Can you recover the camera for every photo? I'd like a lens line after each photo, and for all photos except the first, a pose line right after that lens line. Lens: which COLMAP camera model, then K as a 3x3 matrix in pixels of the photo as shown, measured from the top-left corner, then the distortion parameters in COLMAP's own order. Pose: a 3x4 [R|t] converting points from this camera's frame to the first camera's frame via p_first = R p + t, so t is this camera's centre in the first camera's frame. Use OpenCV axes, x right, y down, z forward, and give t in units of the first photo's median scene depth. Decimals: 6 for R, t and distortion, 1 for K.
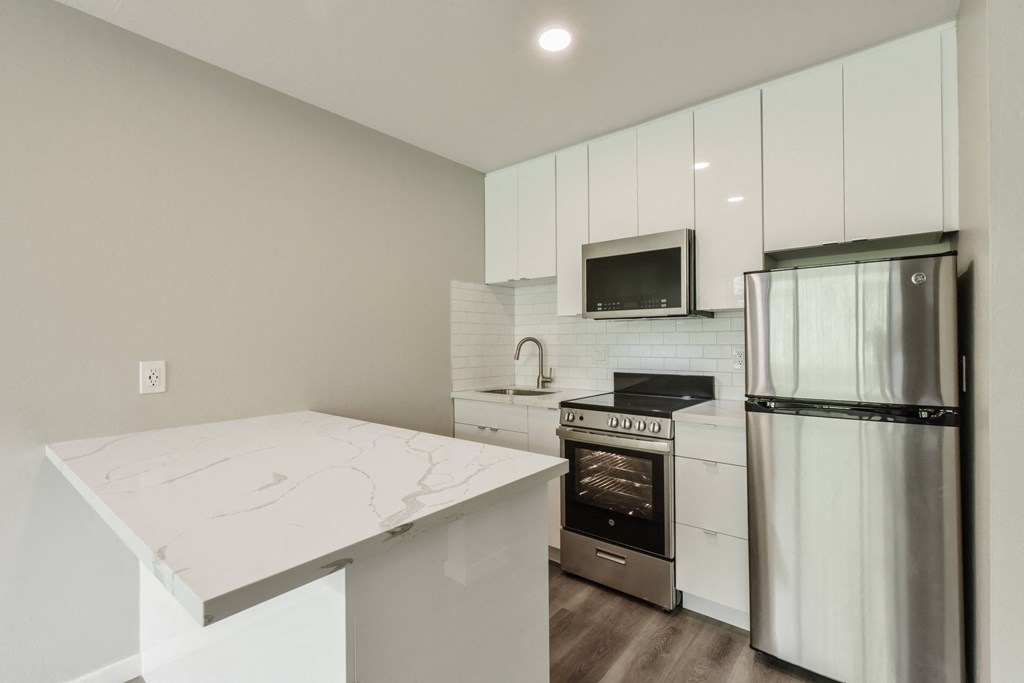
lens RADIAL K [[461.9, 0, 512.0], [0, 461.9, 341.5], [0, 0, 1]] dist [-0.000172, -0.000026]
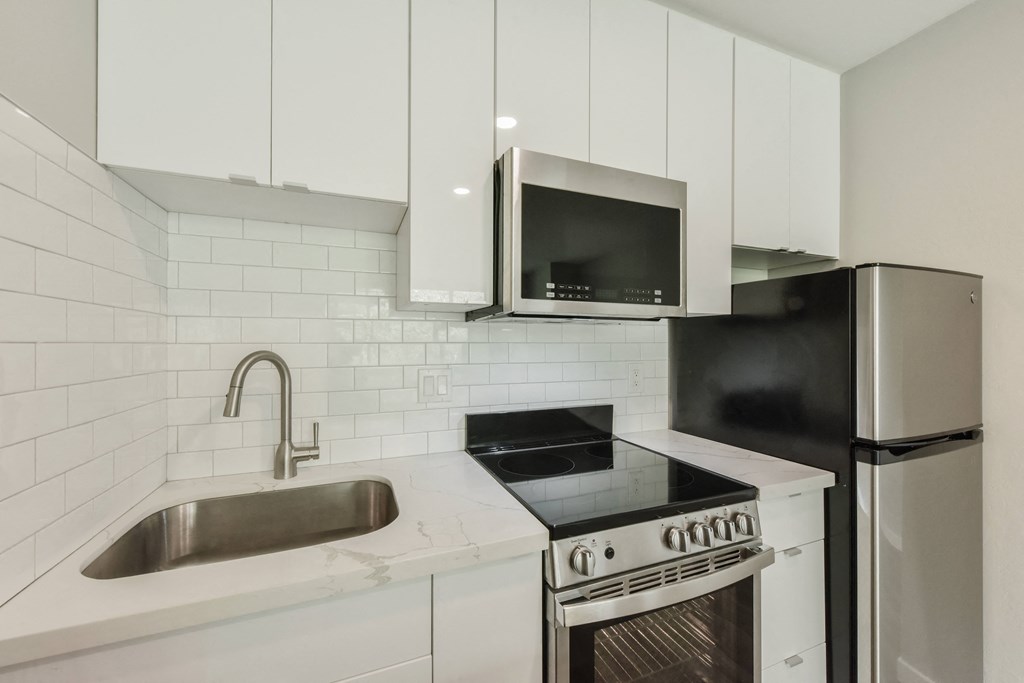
lens RADIAL K [[399.9, 0, 512.0], [0, 399.9, 341.5], [0, 0, 1]] dist [-0.000364, -0.000061]
pose [[0.470108, 0.007519, 0.882577, -0.172557], [-0.004654, 0.999971, -0.006040, -0.017524], [-0.882597, -0.001268, 0.470129, 0.752326]]
